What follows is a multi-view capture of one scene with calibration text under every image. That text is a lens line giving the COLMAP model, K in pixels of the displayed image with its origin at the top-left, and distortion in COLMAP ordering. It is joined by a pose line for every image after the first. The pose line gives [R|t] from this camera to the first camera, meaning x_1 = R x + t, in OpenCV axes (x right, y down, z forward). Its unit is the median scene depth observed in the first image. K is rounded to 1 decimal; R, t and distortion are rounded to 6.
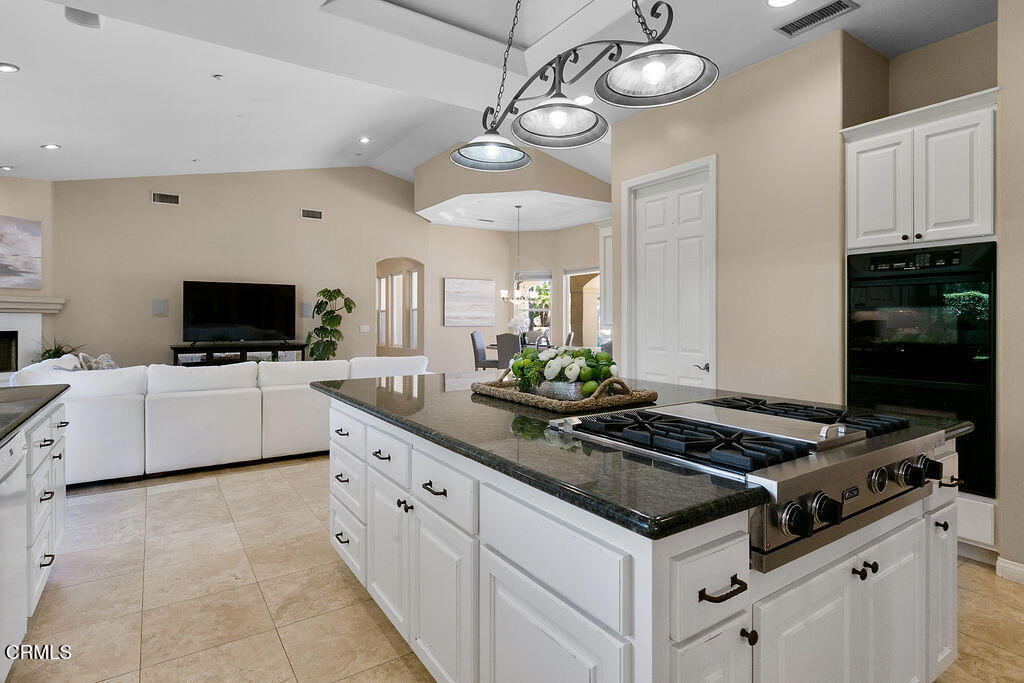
lens RADIAL K [[522.2, 0, 508.5], [0, 522.2, 328.5], [0, 0, 1]] dist [-0.000701, -0.000218]
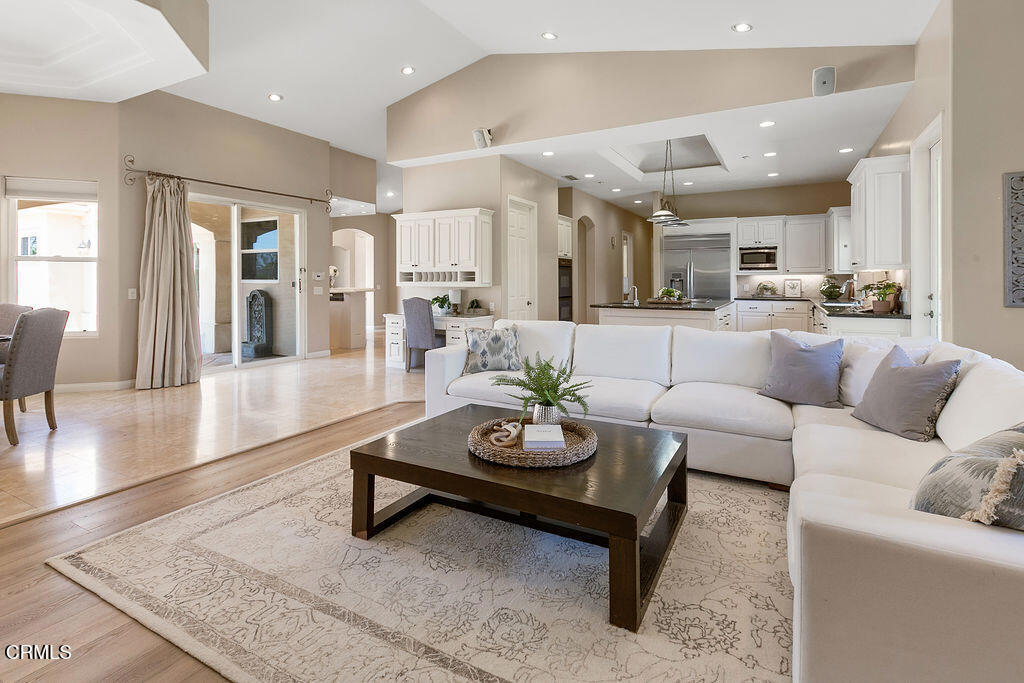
lens RADIAL K [[489.1, 0, 512.4], [0, 489.1, 279.1], [0, 0, 1]] dist [0.002348, 0.000160]
pose [[-0.454727, 0.008433, 0.890591, -1.827909], [0.019311, 0.999813, 0.000393, -0.031066], [-0.890422, 0.017377, -0.454805, 2.711007]]
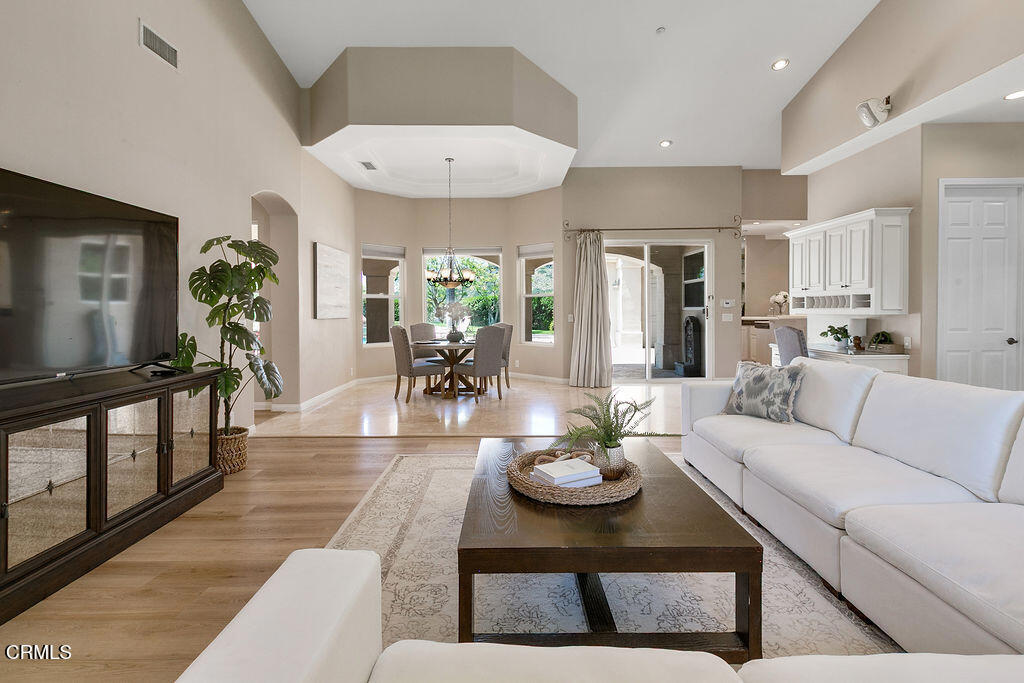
lens RADIAL K [[471.3, 0, 510.6], [0, 471.3, 318.0], [0, 0, 1]] dist [0.000699, -0.000010]
pose [[0.559898, -0.013589, 0.828450, -1.790053], [0.019802, 0.999799, 0.003017, -0.015332], [-0.828325, 0.014715, 0.560055, 1.931627]]
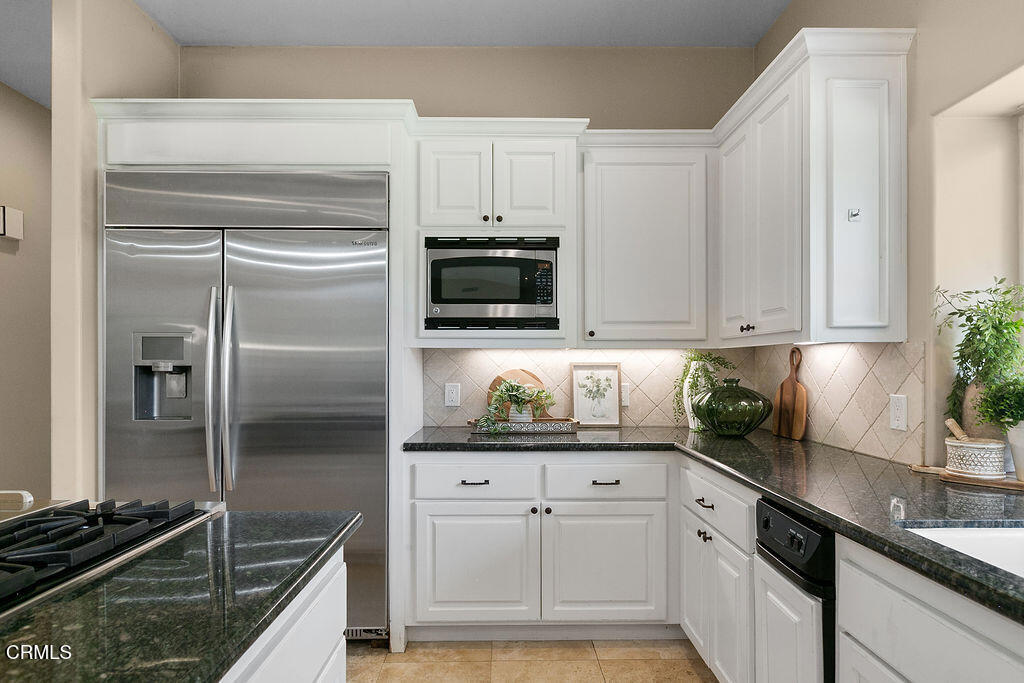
lens RADIAL K [[561.4, 0, 511.2], [0, 561.4, 365.1], [0, 0, 1]] dist [-0.000872, 0.000057]
pose [[-0.837287, 0.003719, 0.546750, -0.280986], [0.012991, 0.999830, 0.013094, -0.009987], [-0.546609, 0.018066, -0.837193, 0.637394]]
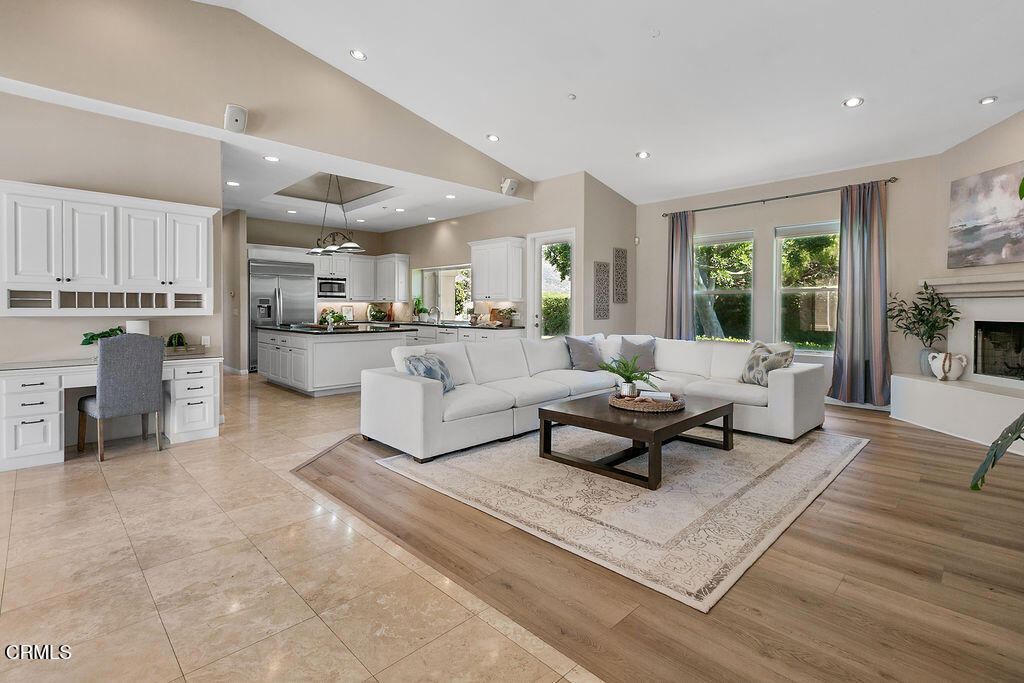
lens RADIAL K [[481.6, 0, 509.8], [0, 481.6, 312.6], [0, 0, 1]] dist [0.003258, 0.000584]
pose [[-0.983534, 0.002905, -0.180701, -0.407319], [-0.002589, 0.999542, 0.030164, -0.058523], [0.180706, 0.030135, -0.983075, 3.641365]]
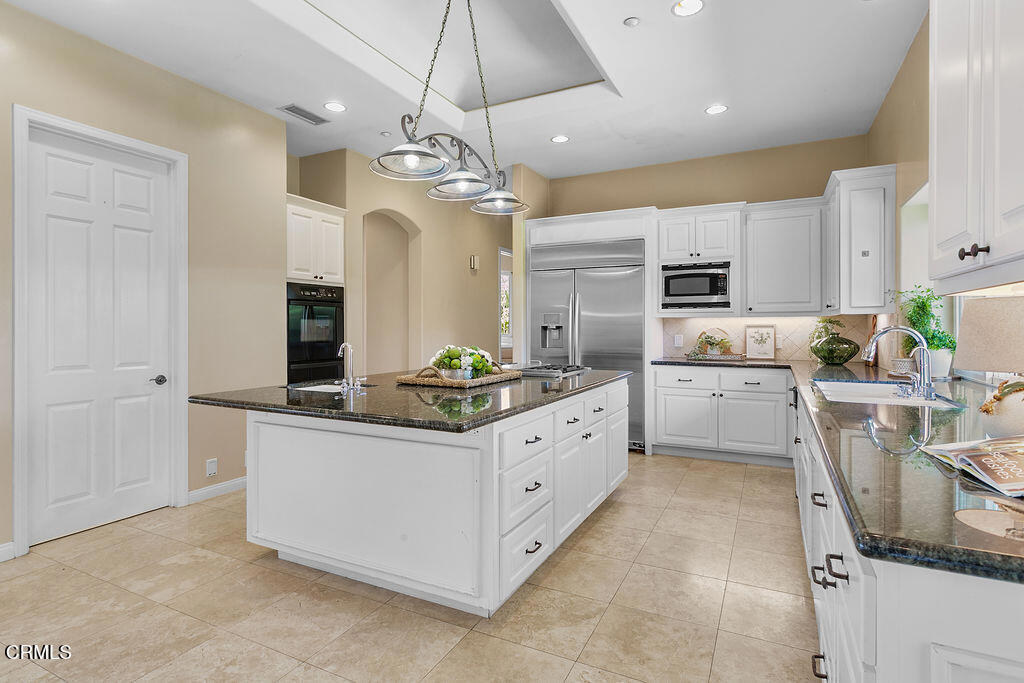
lens RADIAL K [[522.2, 0, 508.5], [0, 522.2, 328.5], [0, 0, 1]] dist [-0.000701, -0.000218]
pose [[-0.485006, 0.002851, 0.874506, -0.982663], [0.018846, 0.999797, 0.007192, -0.012858], [-0.874308, 0.019969, -0.484961, 1.285478]]
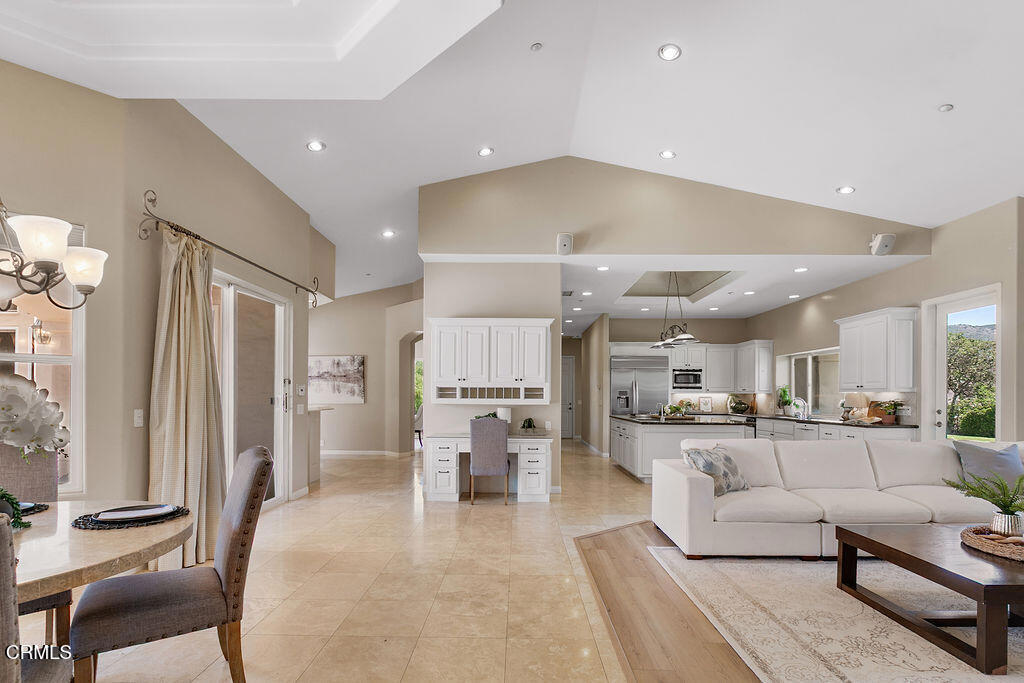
lens RADIAL K [[493.3, 0, 506.0], [0, 493.3, 395.9], [0, 0, 1]] dist [-0.010096, -0.000287]
pose [[-0.815089, 0.000374, 0.579336, -0.781266], [0.008764, 0.999893, 0.011685, -0.060865], [-0.579270, 0.014601, -0.815005, 3.657386]]
